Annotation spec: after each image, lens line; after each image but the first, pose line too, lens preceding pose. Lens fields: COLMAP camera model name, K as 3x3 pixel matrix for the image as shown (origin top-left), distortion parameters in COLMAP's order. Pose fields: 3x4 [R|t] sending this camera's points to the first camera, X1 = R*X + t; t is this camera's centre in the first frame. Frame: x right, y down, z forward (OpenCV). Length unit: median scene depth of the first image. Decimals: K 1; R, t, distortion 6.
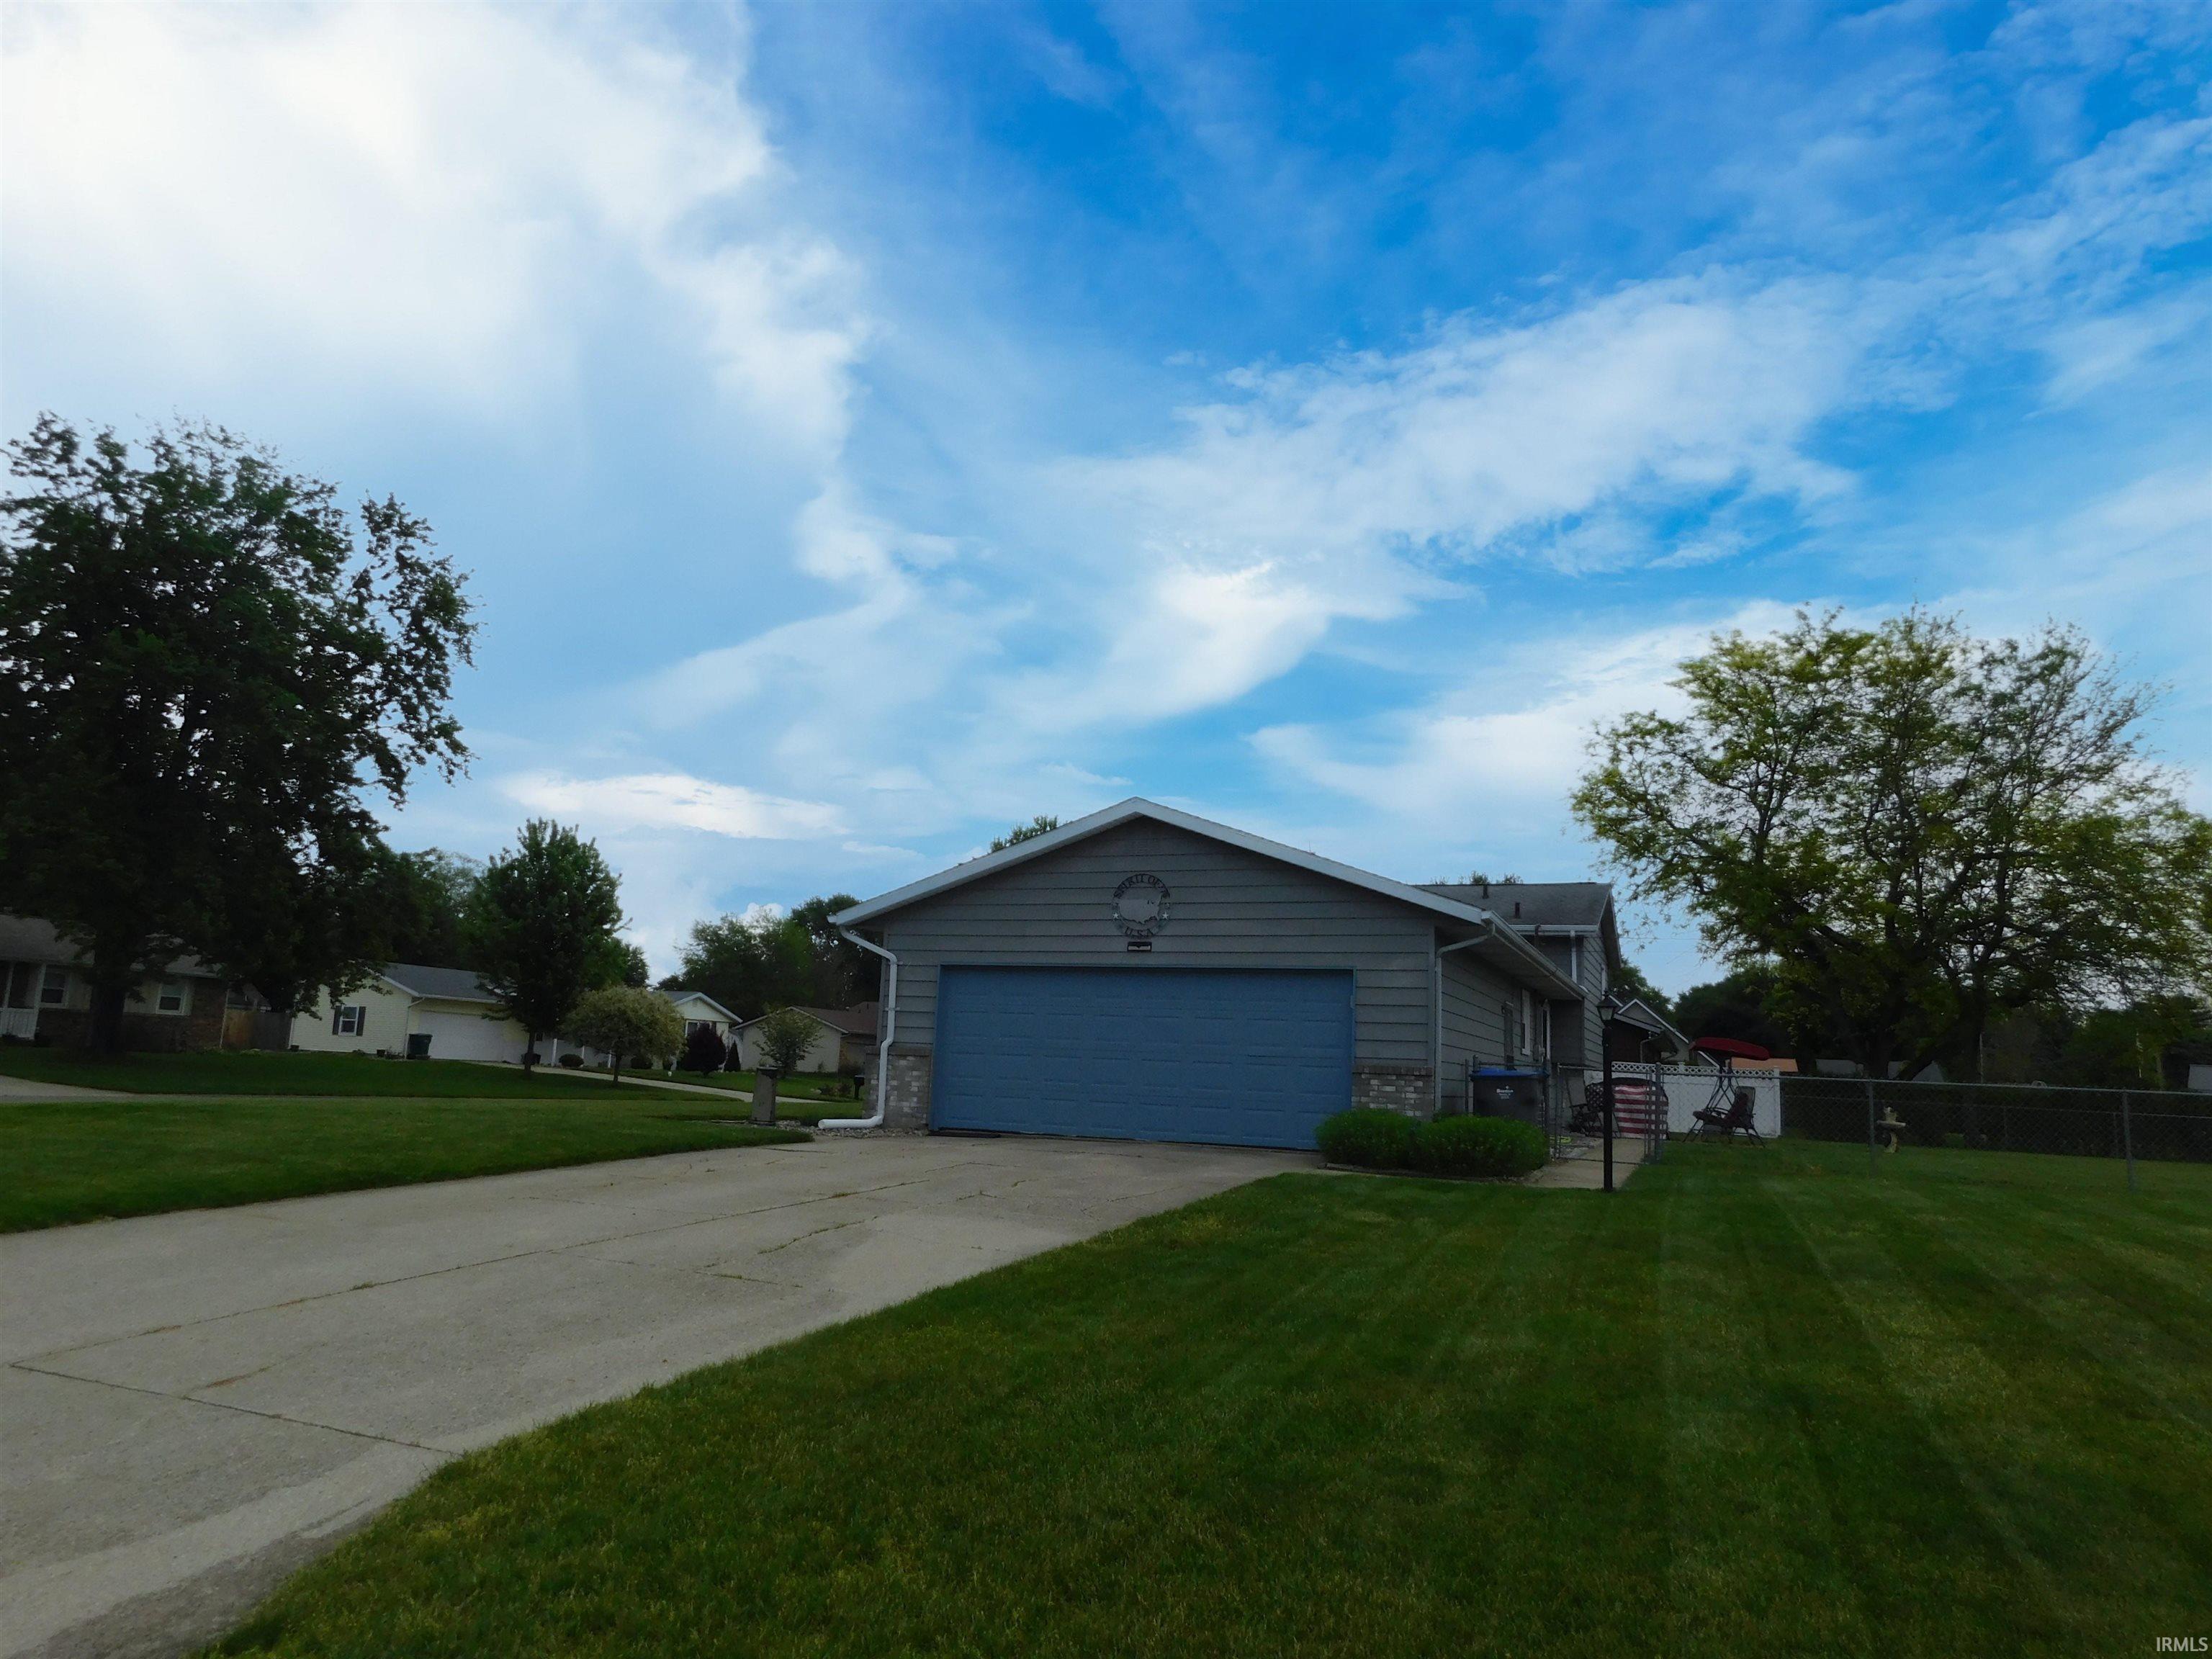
lens RADIAL K [[1465.2, 0, 1097.2], [0, 1465.2, 827.3], [0, 0, 1]] dist [-0.041125, 0.001947]
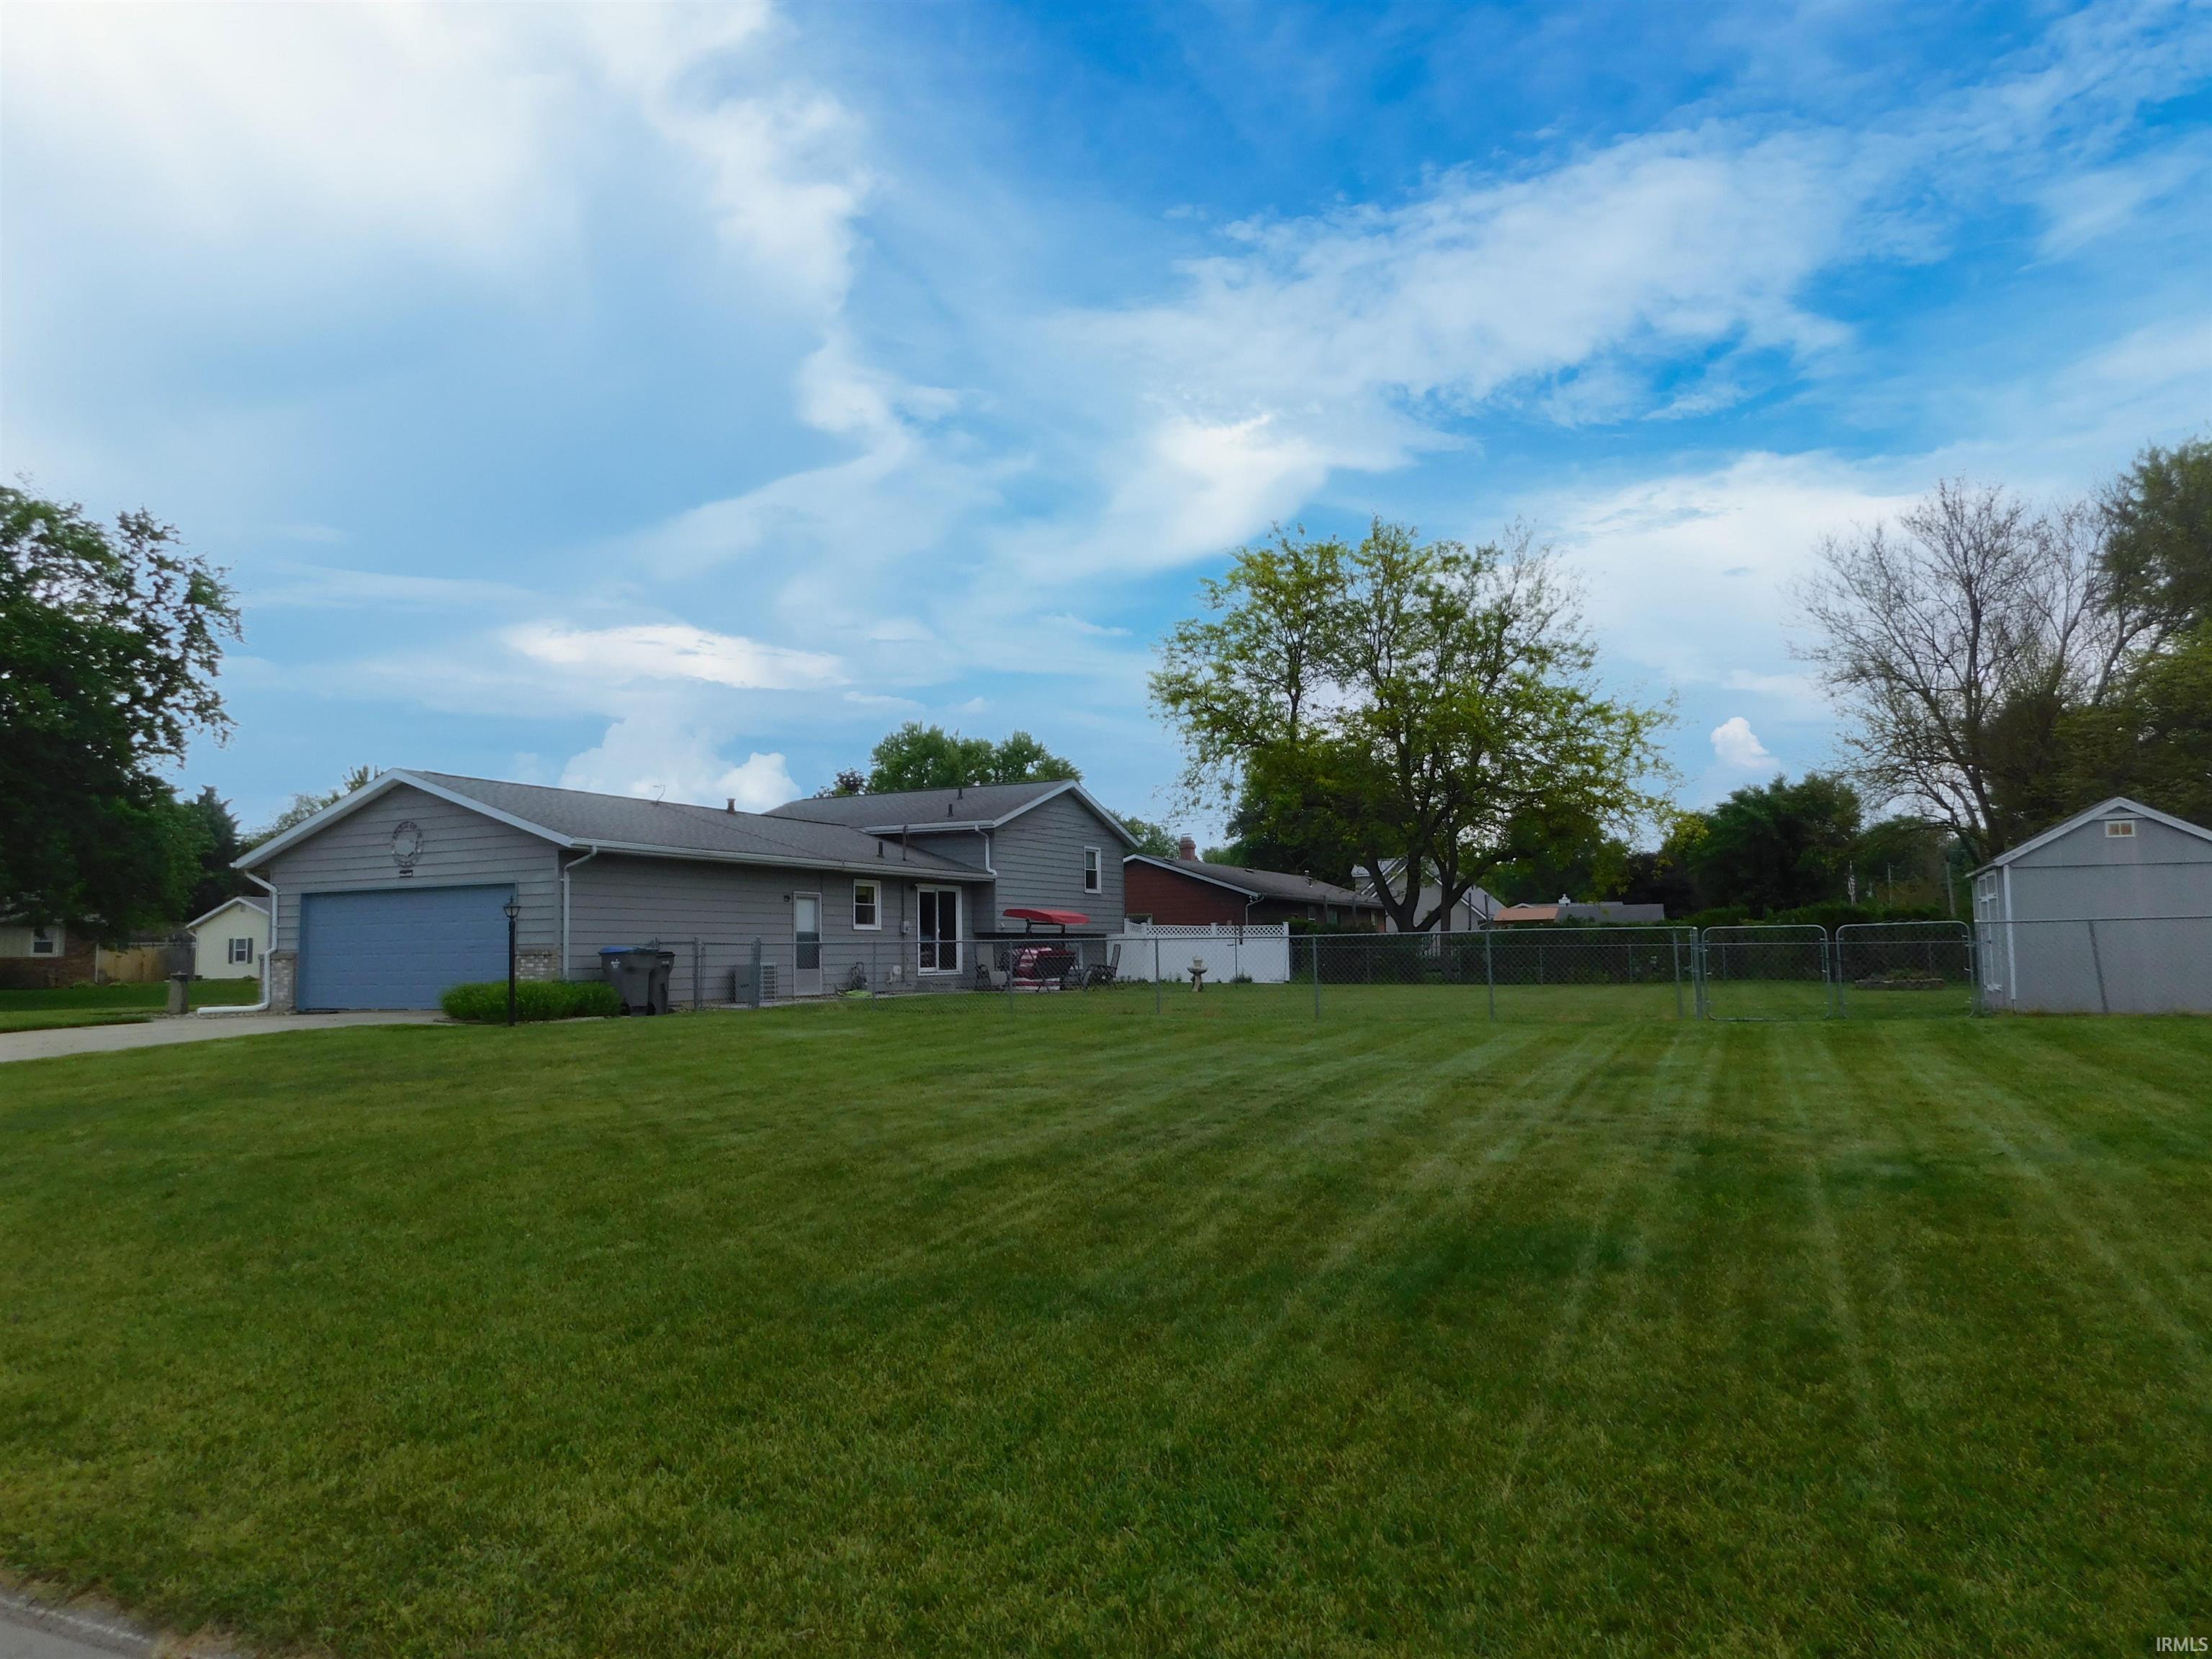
lens RADIAL K [[1480.7, 0, 1075.1], [0, 1480.7, 831.6], [0, 0, 1]] dist [-0.044928, 0.063535]
pose [[0.995551, -0.063124, -0.069956, 0.737284], [0.068696, 0.994397, 0.080340, -0.026414], [0.064493, -0.084789, 0.994310, -0.339712]]
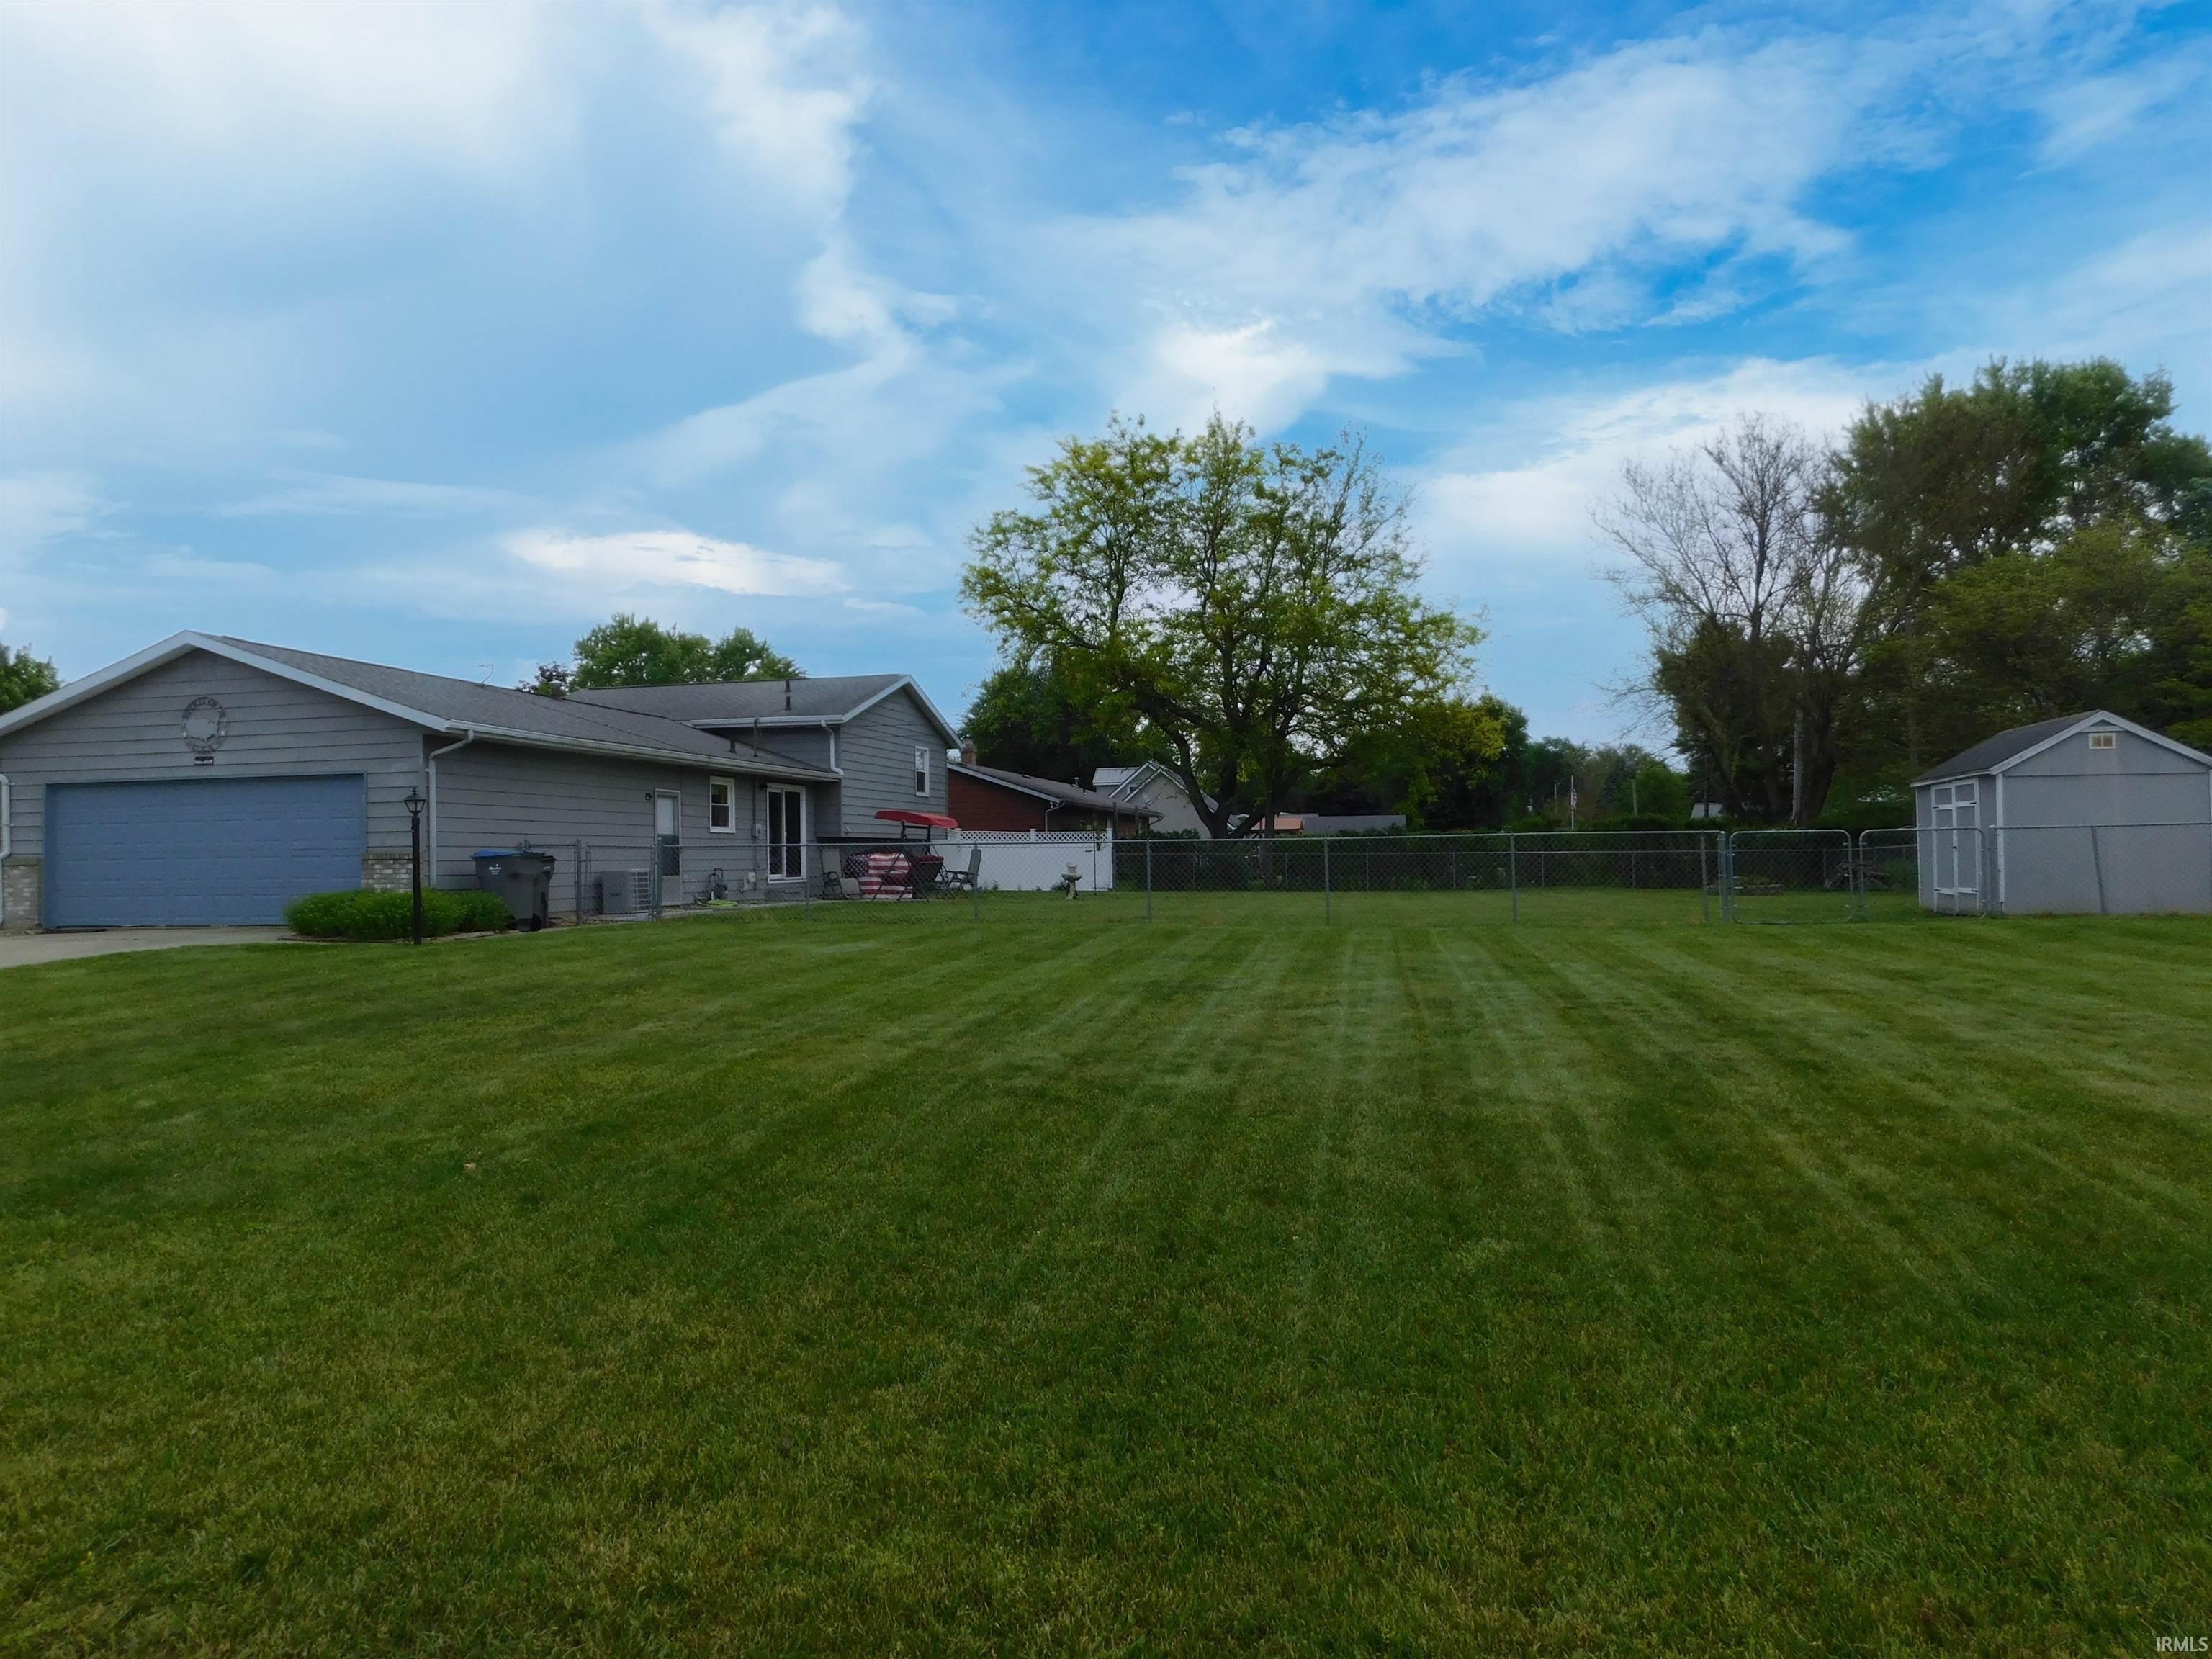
lens RADIAL K [[1480.7, 0, 1075.1], [0, 1480.7, 831.6], [0, 0, 1]] dist [-0.044928, 0.063535]
pose [[0.986564, -0.053149, 0.154488, 0.502406], [0.029326, 0.987856, 0.152577, -0.018663], [-0.160721, -0.145996, 0.976142, -0.233462]]
